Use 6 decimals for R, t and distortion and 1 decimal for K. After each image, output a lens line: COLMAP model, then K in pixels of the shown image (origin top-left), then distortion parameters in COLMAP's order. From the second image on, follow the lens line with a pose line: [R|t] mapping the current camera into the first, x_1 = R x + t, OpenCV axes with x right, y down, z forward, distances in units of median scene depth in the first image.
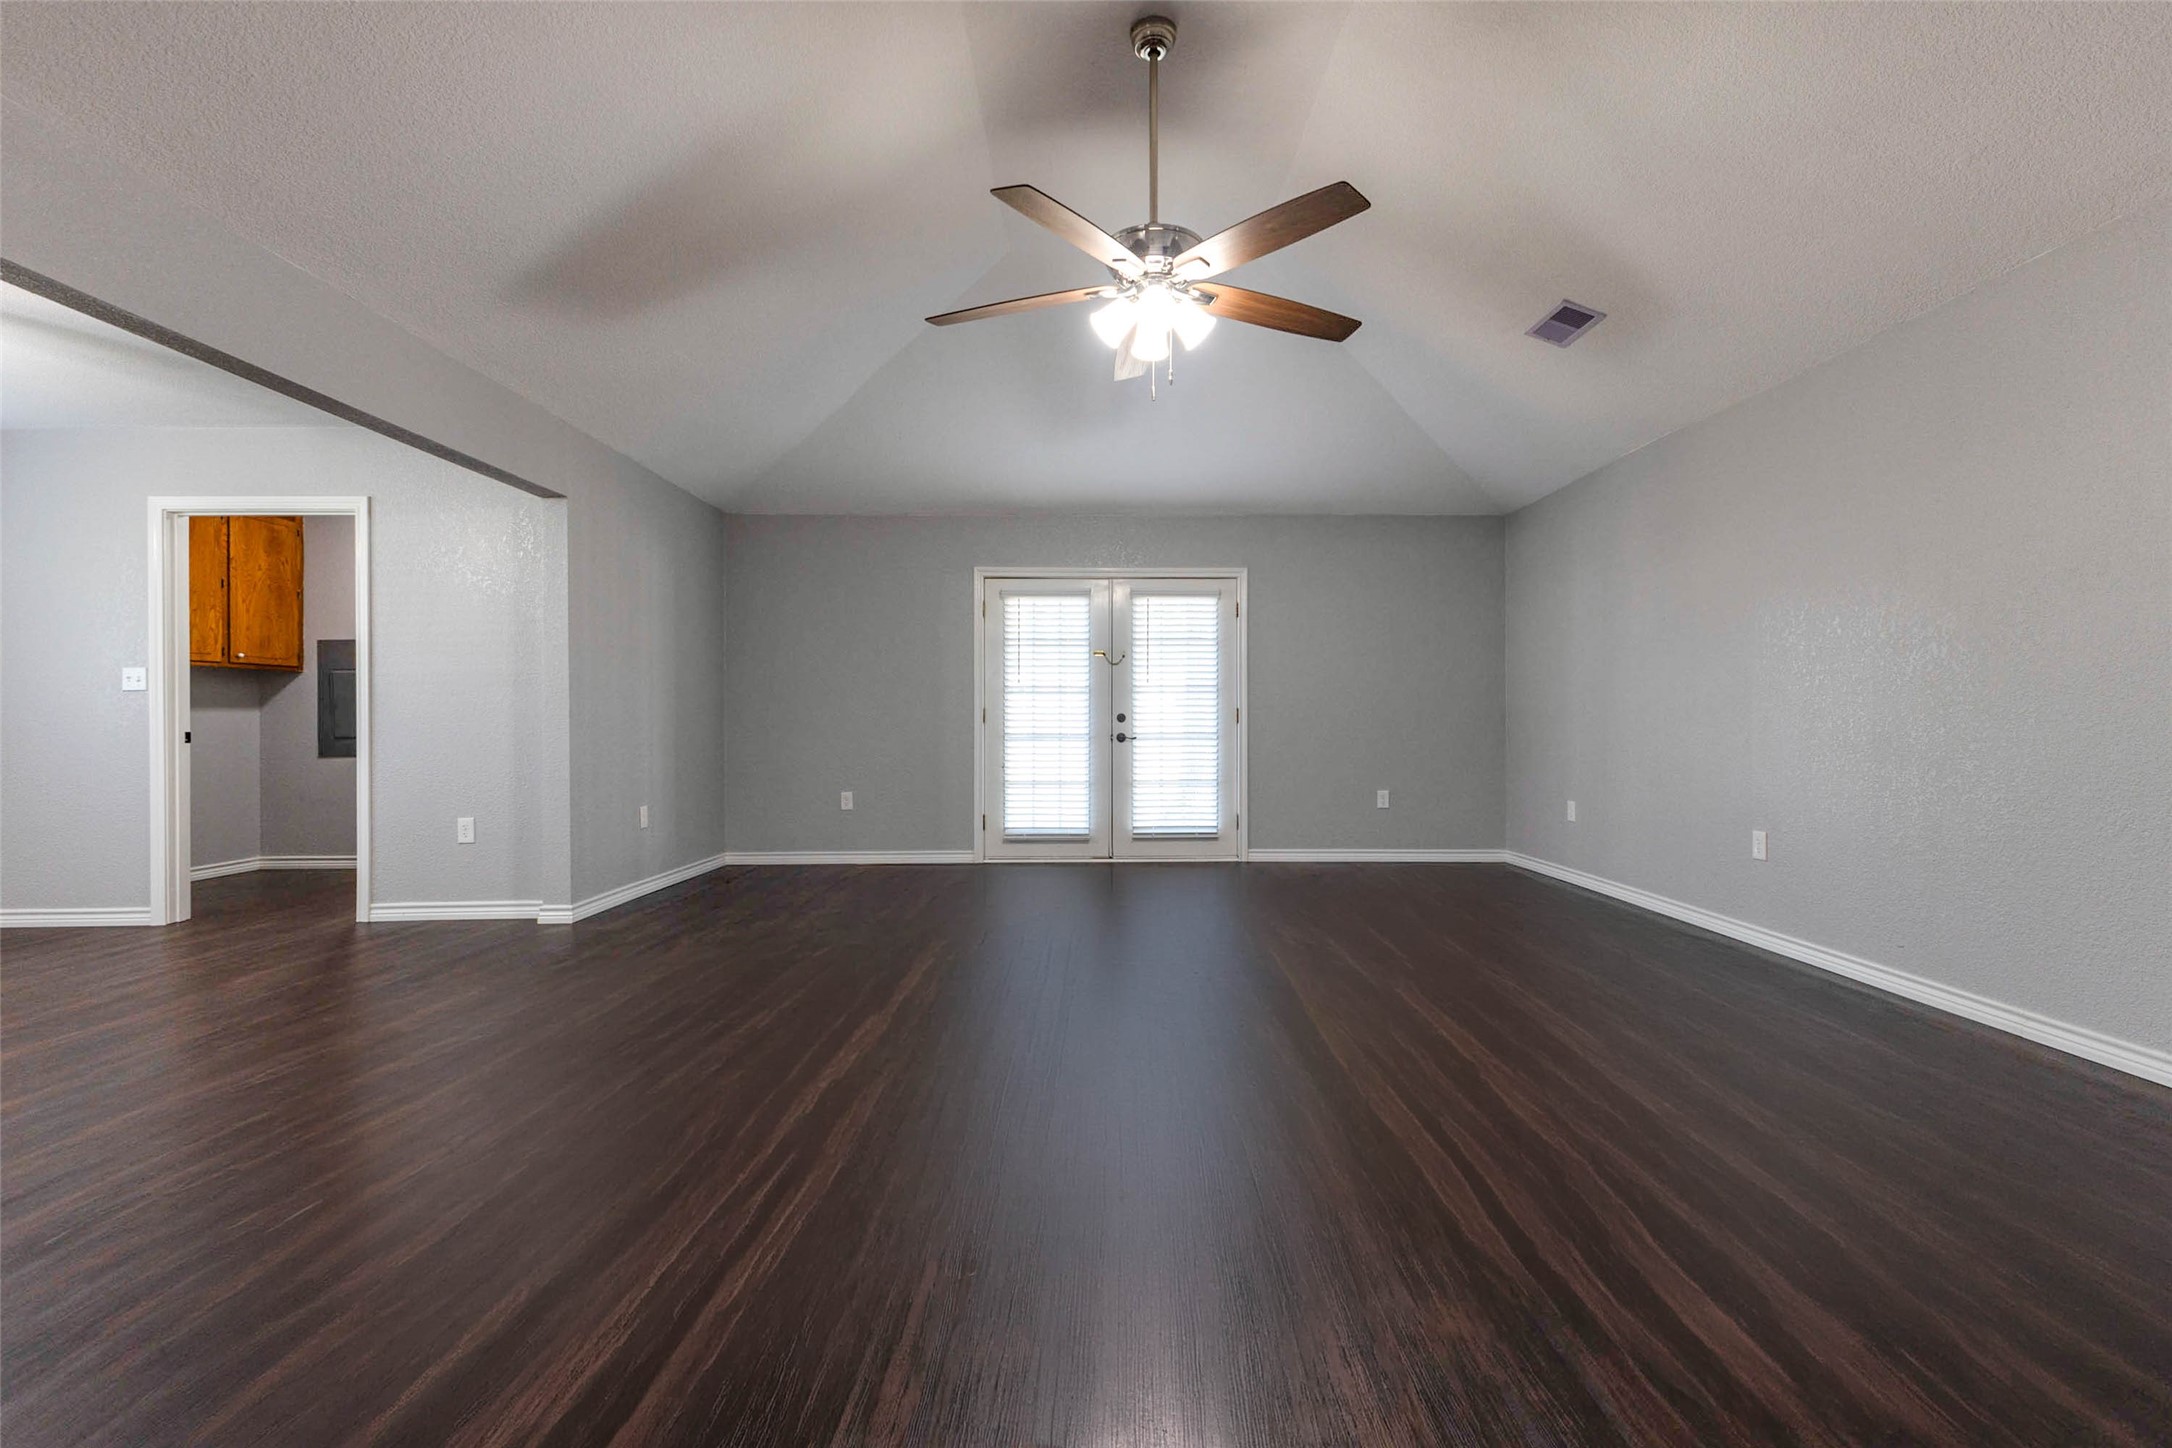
lens RADIAL K [[950.4, 0, 1109.2], [0, 950.4, 709.0], [0, 0, 1]] dist [0.001064, 0.000166]
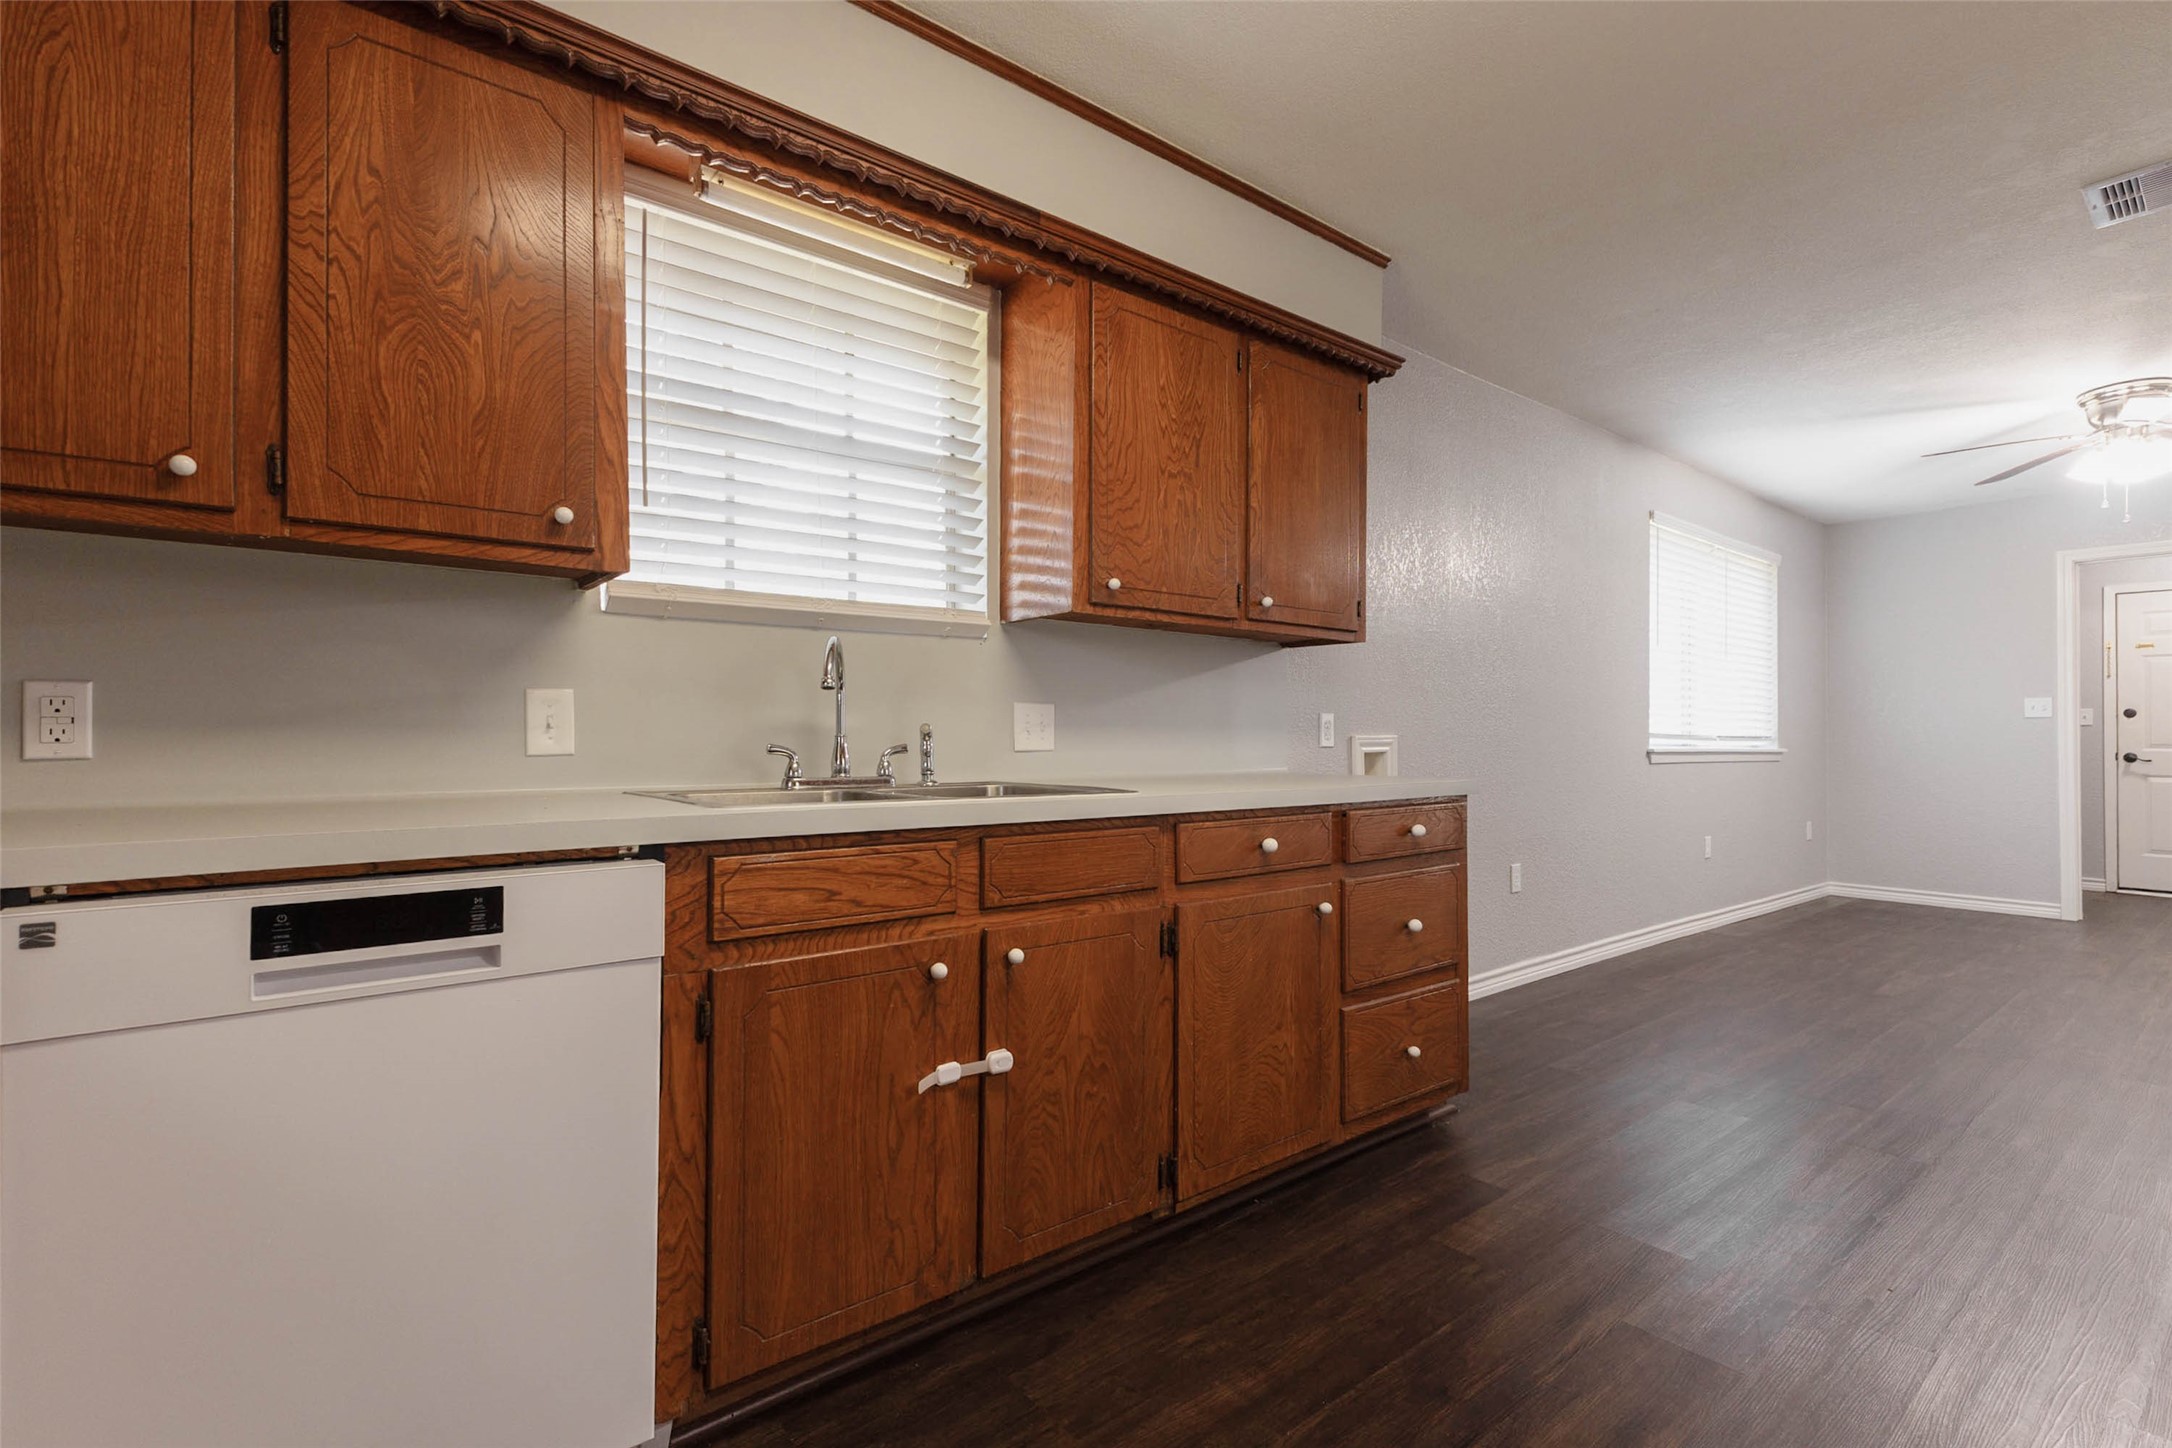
lens RADIAL K [[951.3, 0, 1078.0], [0, 951.3, 727.7], [0, 0, 1]] dist [0.001865, 0.000238]
pose [[0.585510, 0.004516, -0.810652, -0.759072], [-0.005735, 0.999983, 0.001429, -0.001510], [0.810645, 0.003812, 0.585526, -0.653589]]
